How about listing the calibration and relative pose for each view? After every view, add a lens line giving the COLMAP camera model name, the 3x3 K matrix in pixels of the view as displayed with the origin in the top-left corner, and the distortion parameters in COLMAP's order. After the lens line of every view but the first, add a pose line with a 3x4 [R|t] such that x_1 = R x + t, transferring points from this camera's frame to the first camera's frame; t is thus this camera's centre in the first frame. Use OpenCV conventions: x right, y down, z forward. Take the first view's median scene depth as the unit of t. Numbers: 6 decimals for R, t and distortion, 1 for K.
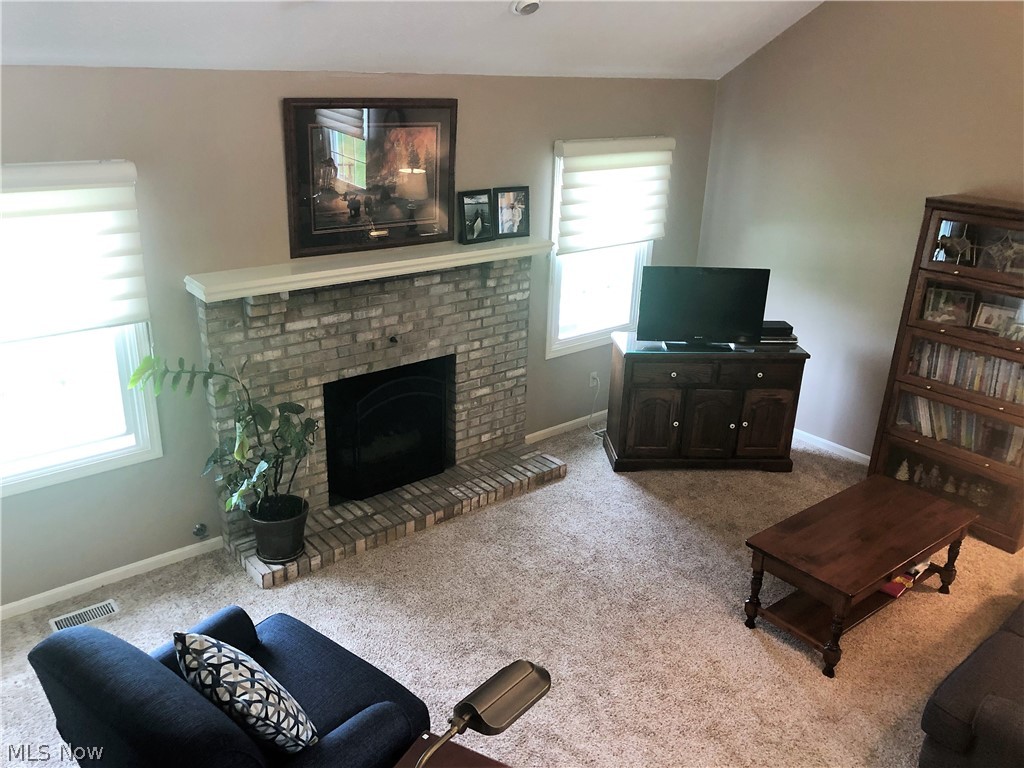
lens RADIAL K [[838.1, 0, 512.0], [0, 838.1, 384.0], [0, 0, 1]] dist [0.049926, -0.008563]
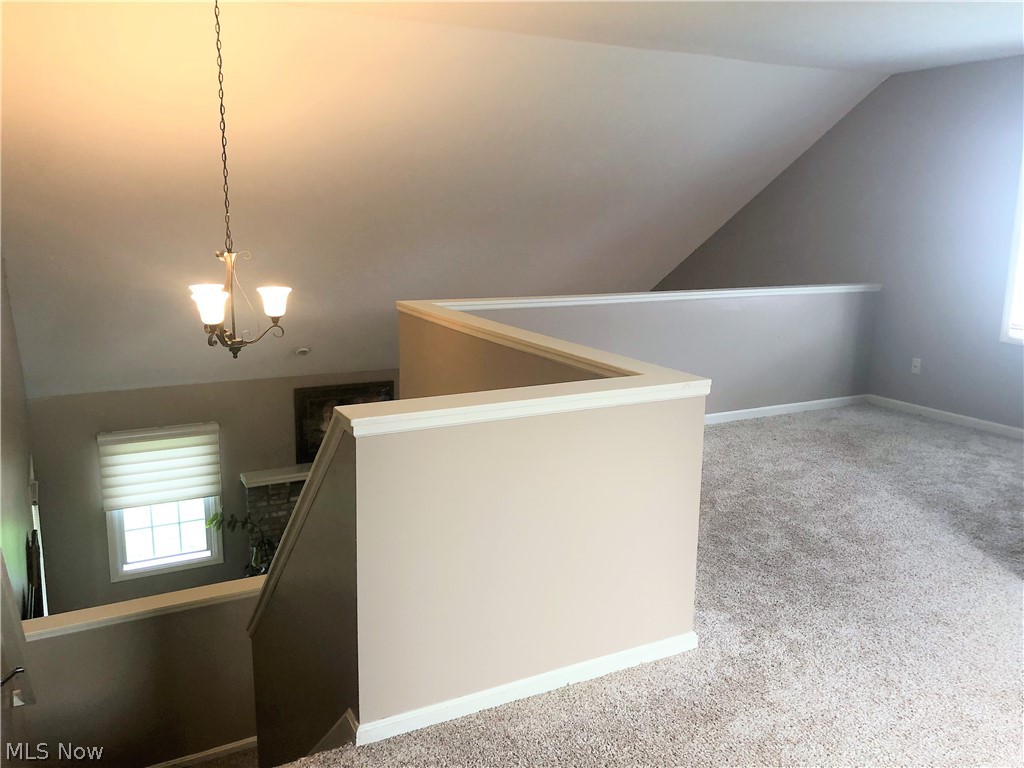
lens RADIAL K [[838.1, 0, 512.0], [0, 838.1, 384.0], [0, 0, 1]] dist [0.049926, -0.008563]
pose [[0.975950, 0.018312, -0.217226, 0.591118], [-0.057255, 0.983015, -0.174366, -0.018119], [0.210343, 0.182610, 0.960421, -0.739101]]
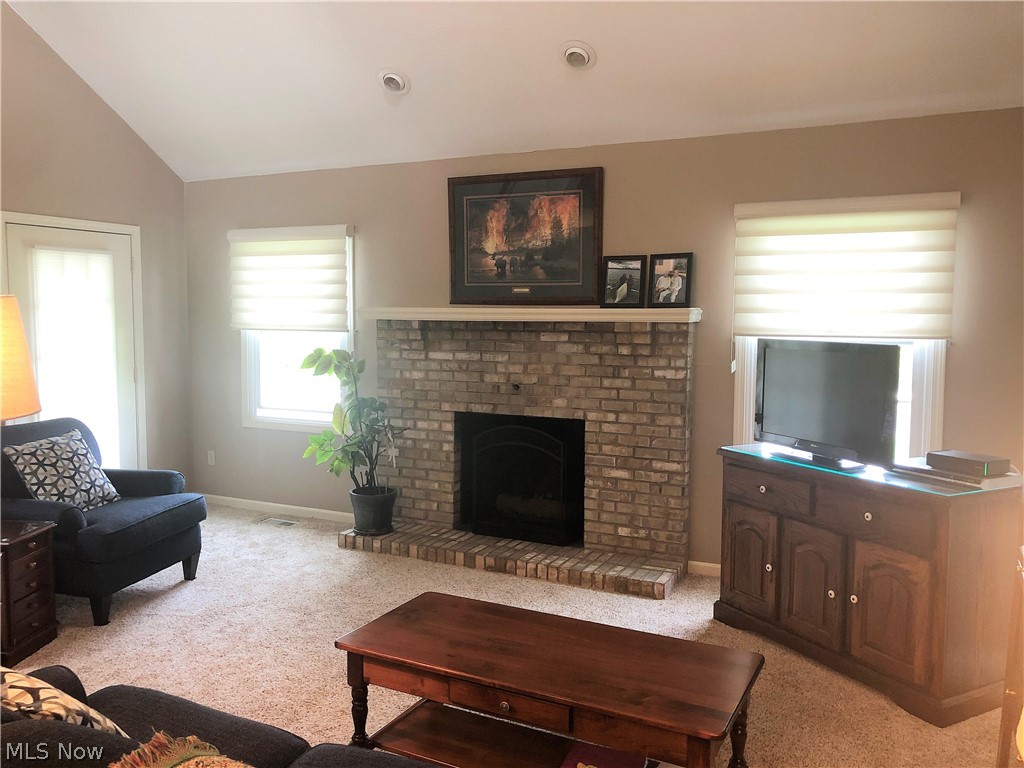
lens RADIAL K [[838.1, 0, 512.0], [0, 838.1, 384.0], [0, 0, 1]] dist [0.049926, -0.008563]
pose [[0.381230, 0.037436, -0.923722, 0.840955], [-0.325048, 0.940810, -0.096022, 0.047289], [0.865452, 0.336861, 0.370834, 0.598038]]
